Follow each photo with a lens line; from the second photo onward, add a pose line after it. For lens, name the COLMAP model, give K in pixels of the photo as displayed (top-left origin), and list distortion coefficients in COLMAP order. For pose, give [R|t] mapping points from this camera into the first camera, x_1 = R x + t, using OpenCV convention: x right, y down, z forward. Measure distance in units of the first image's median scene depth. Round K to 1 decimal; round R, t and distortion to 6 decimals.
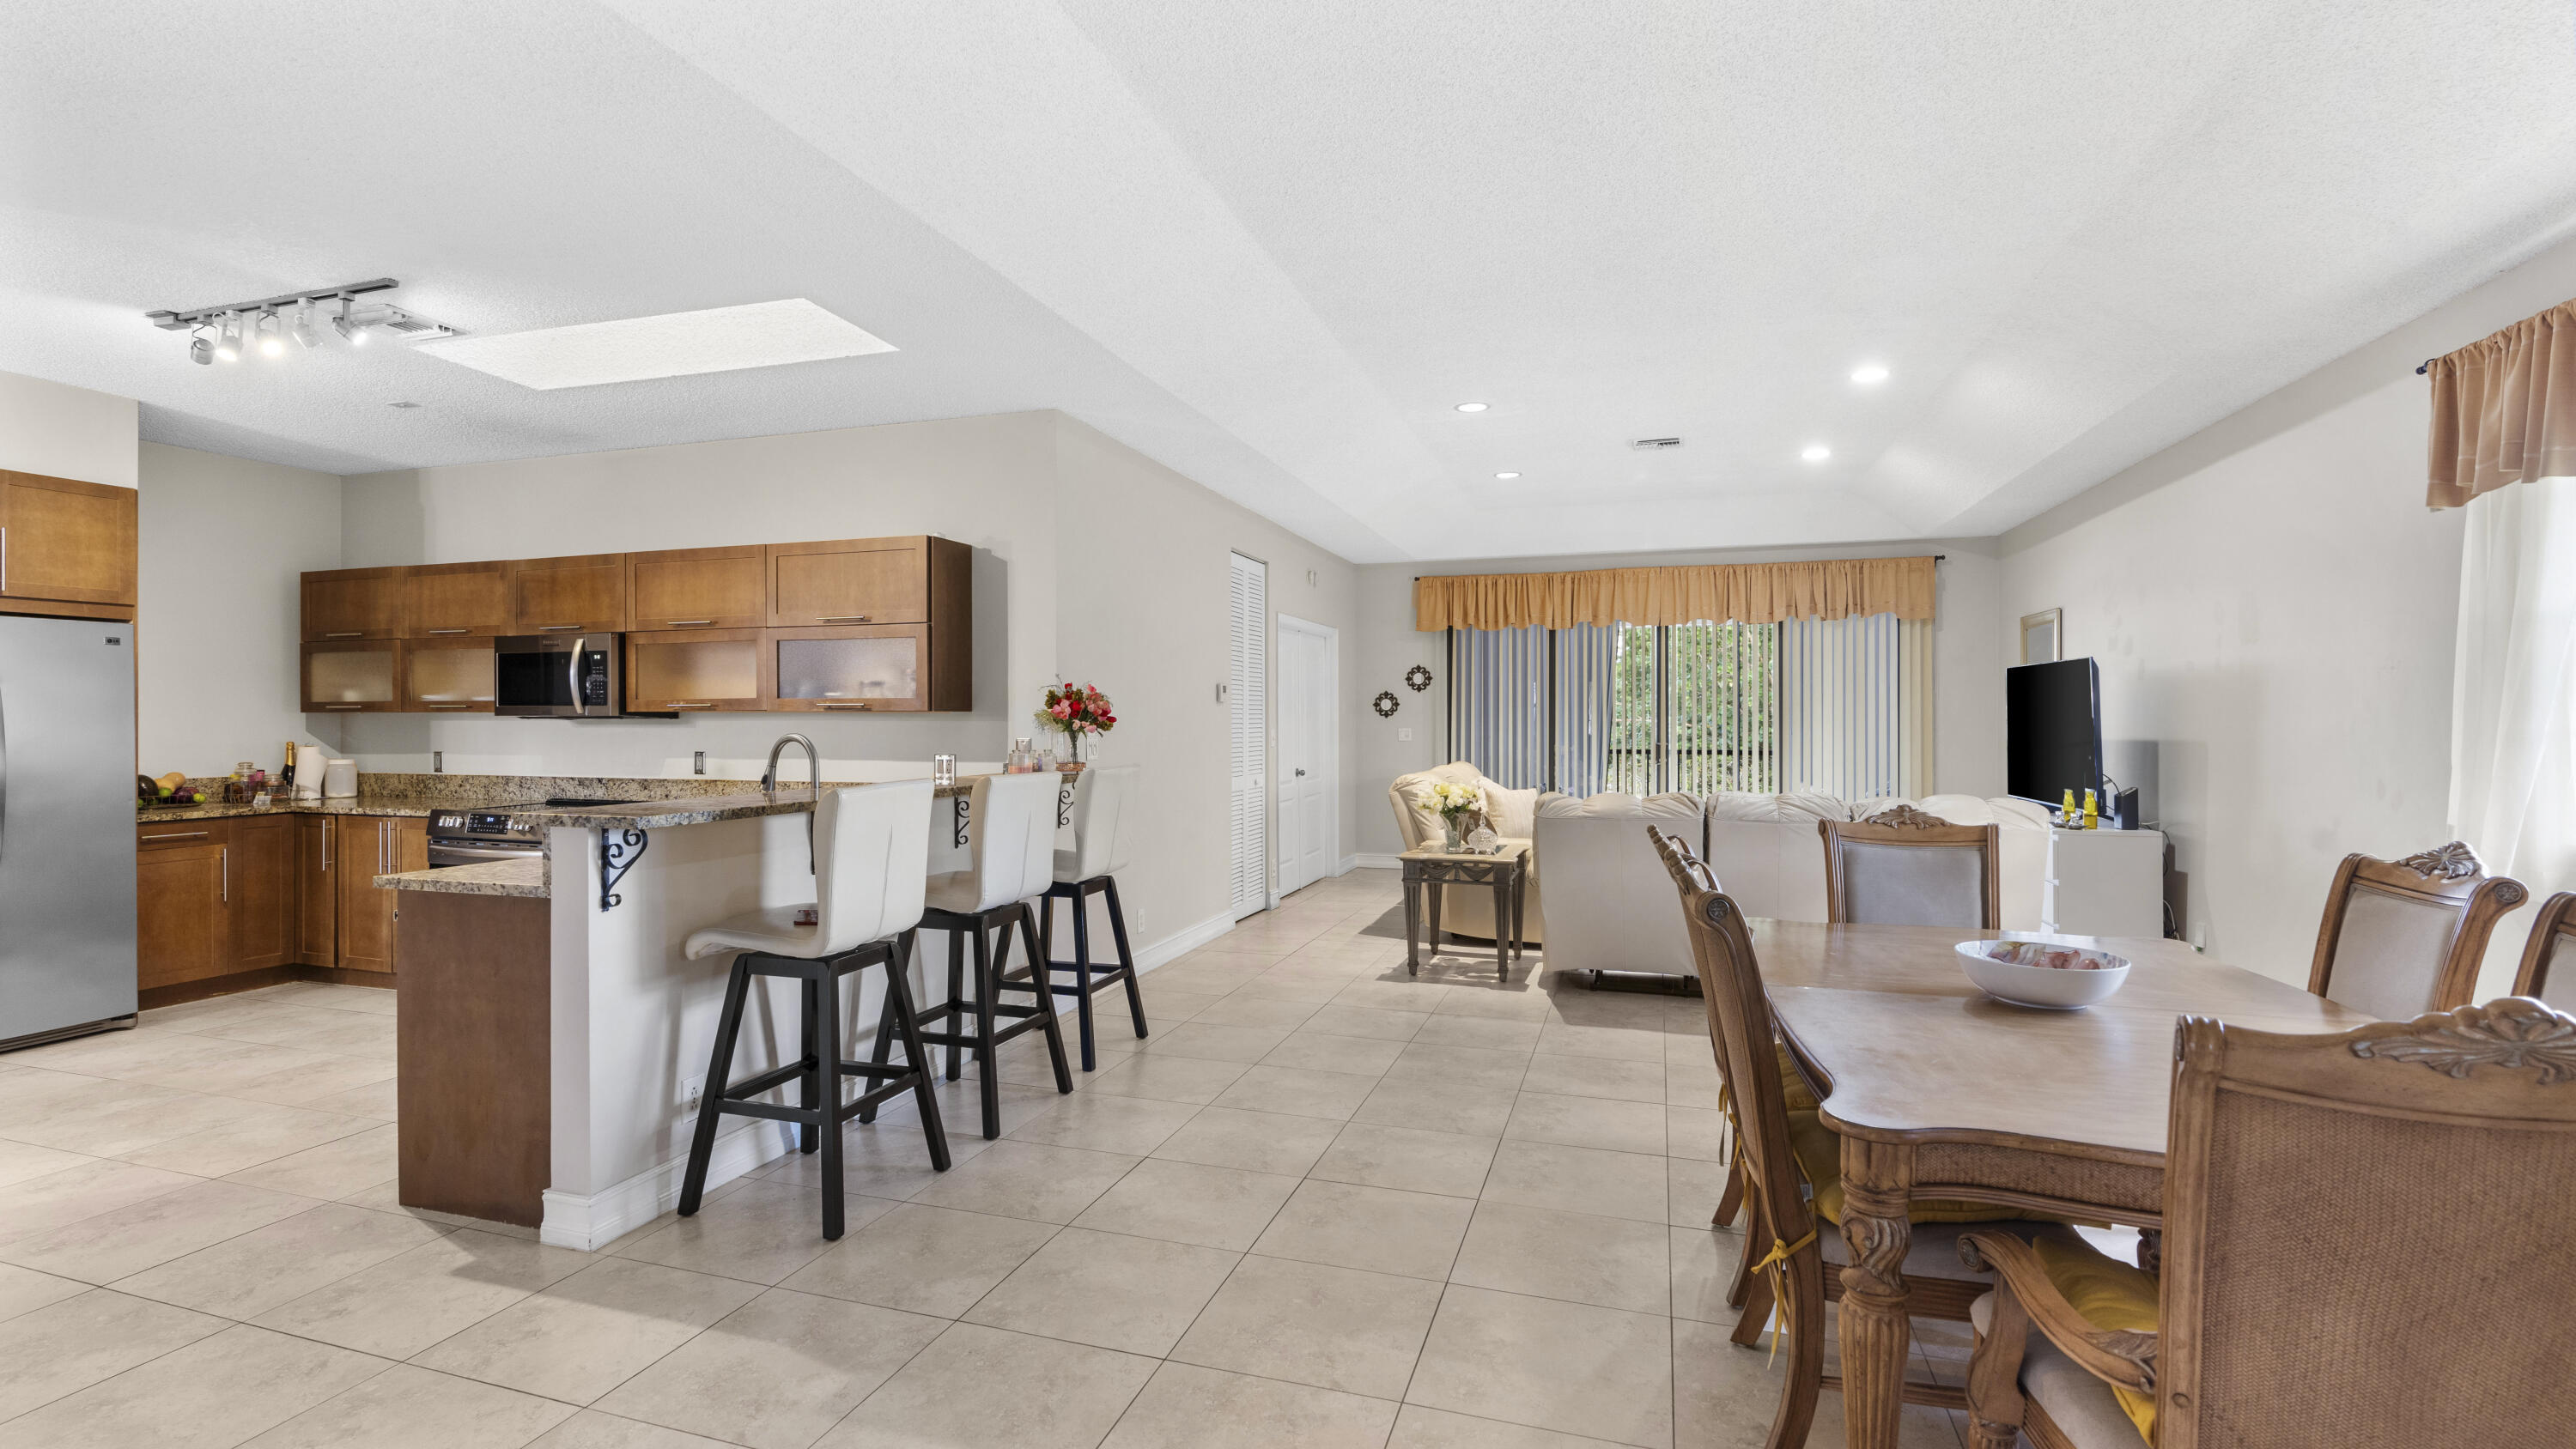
lens RADIAL K [[1162.0, 0, 1280.4], [0, 1162.0, 717.3], [0, 0, 1]] dist [-0.011587, 0.005860]
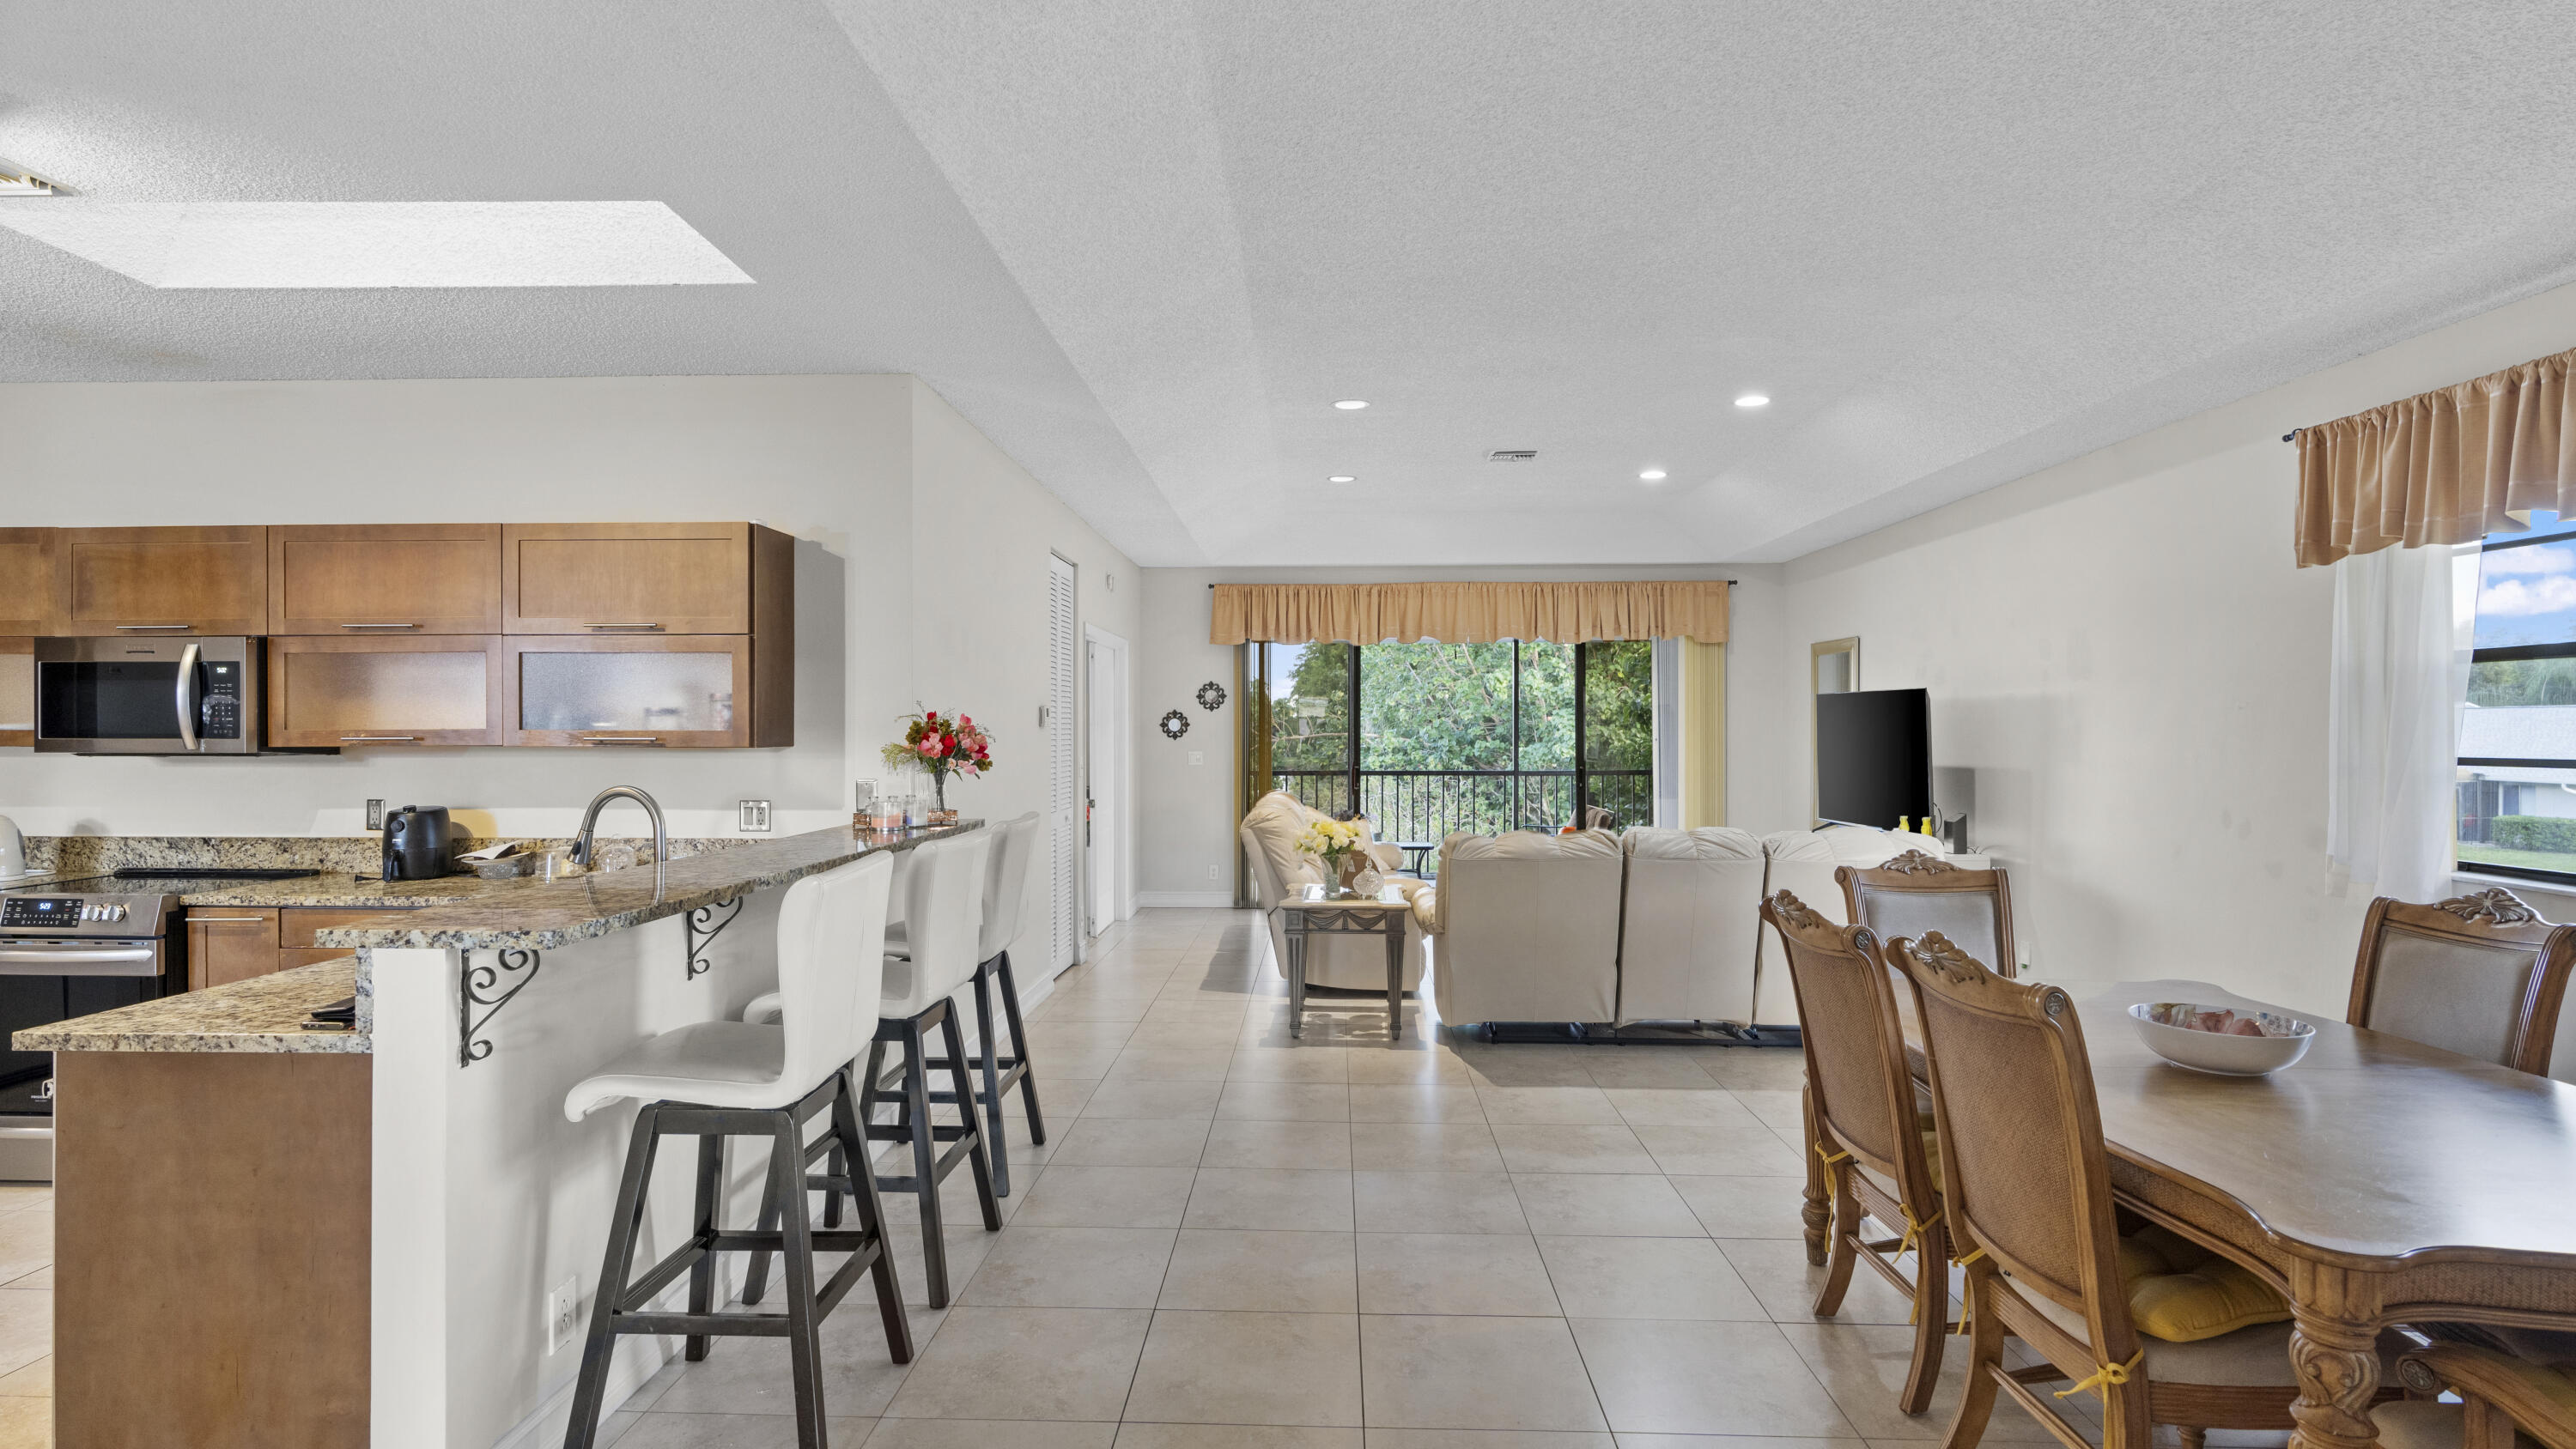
lens RADIAL K [[1253.5, 0, 1284.5], [0, 1253.5, 725.5], [0, 0, 1]] dist [-0.004819, 0.001292]
pose [[0.962253, 0.001483, 0.272151, -0.170580], [-0.001286, 0.999999, -0.000902, -0.018211], [-0.272152, 0.000518, 0.962254, 0.084372]]
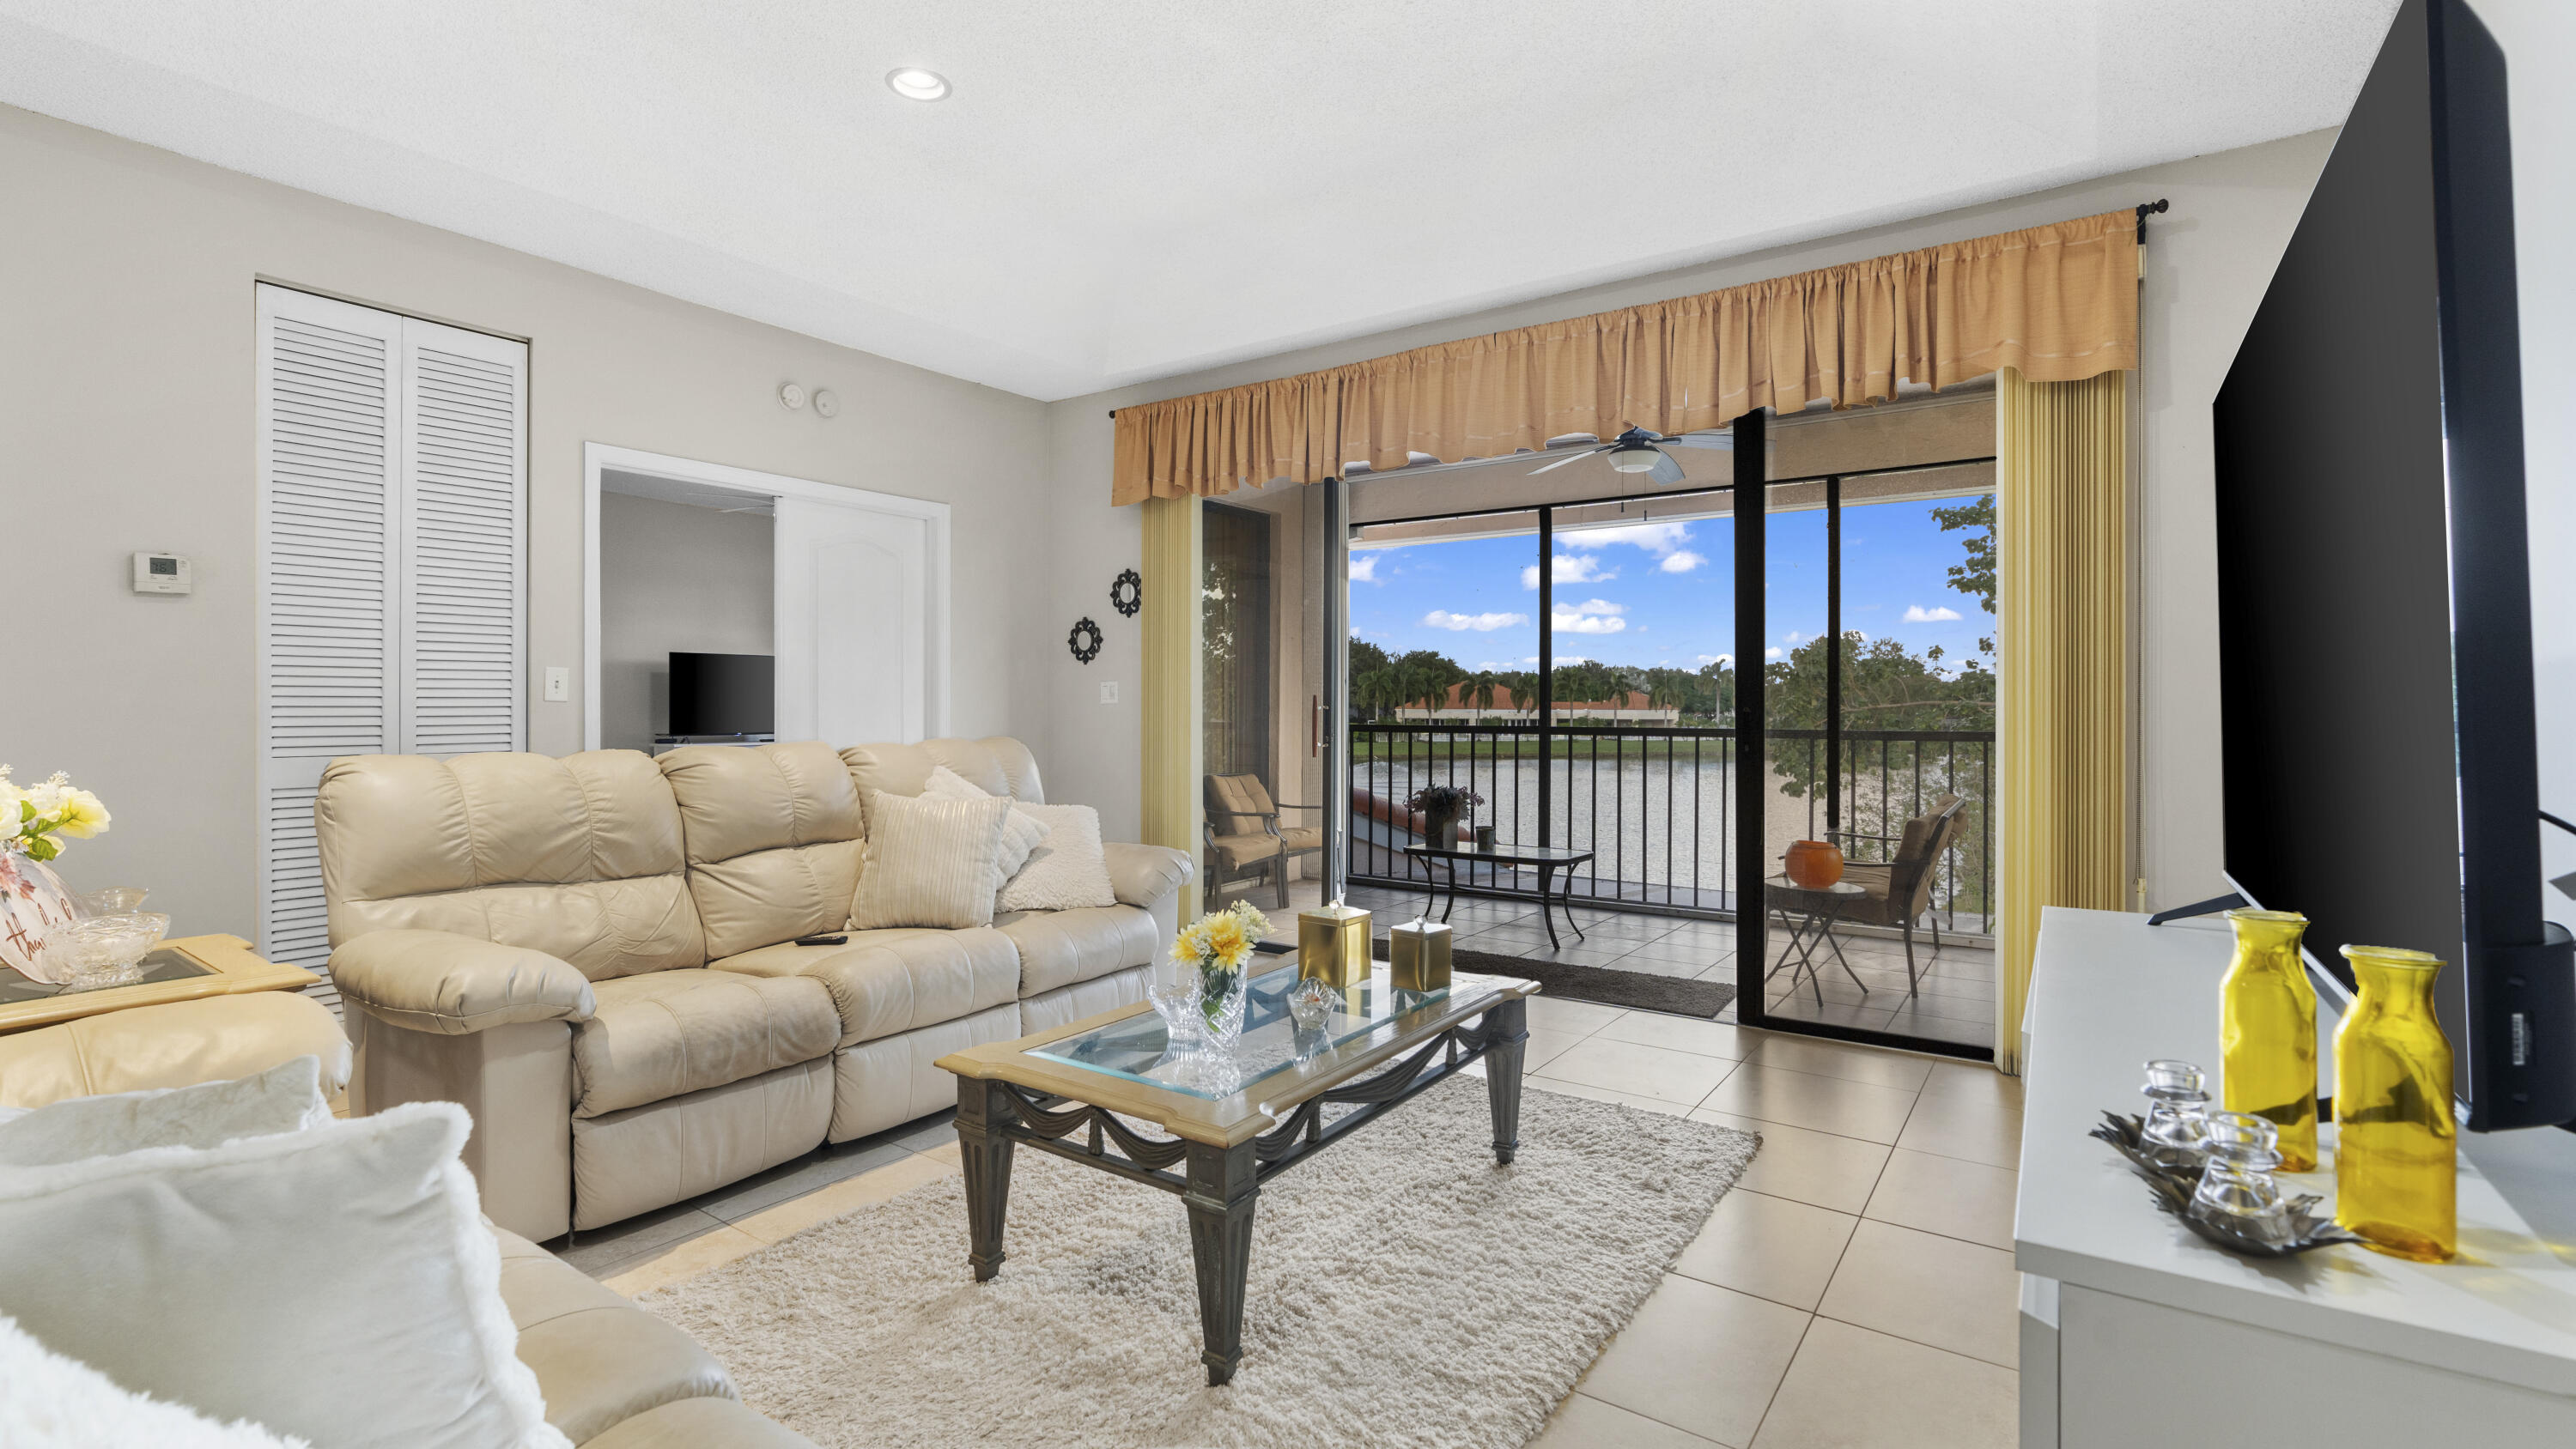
lens RADIAL K [[1162.0, 0, 1280.4], [0, 1162.0, 717.3], [0, 0, 1]] dist [-0.011587, 0.005860]
pose [[0.953893, 0.009215, -0.300004, 0.667379], [-0.006048, 0.999916, 0.011484, 0.036875], [0.300084, -0.009140, 0.953869, 0.898898]]
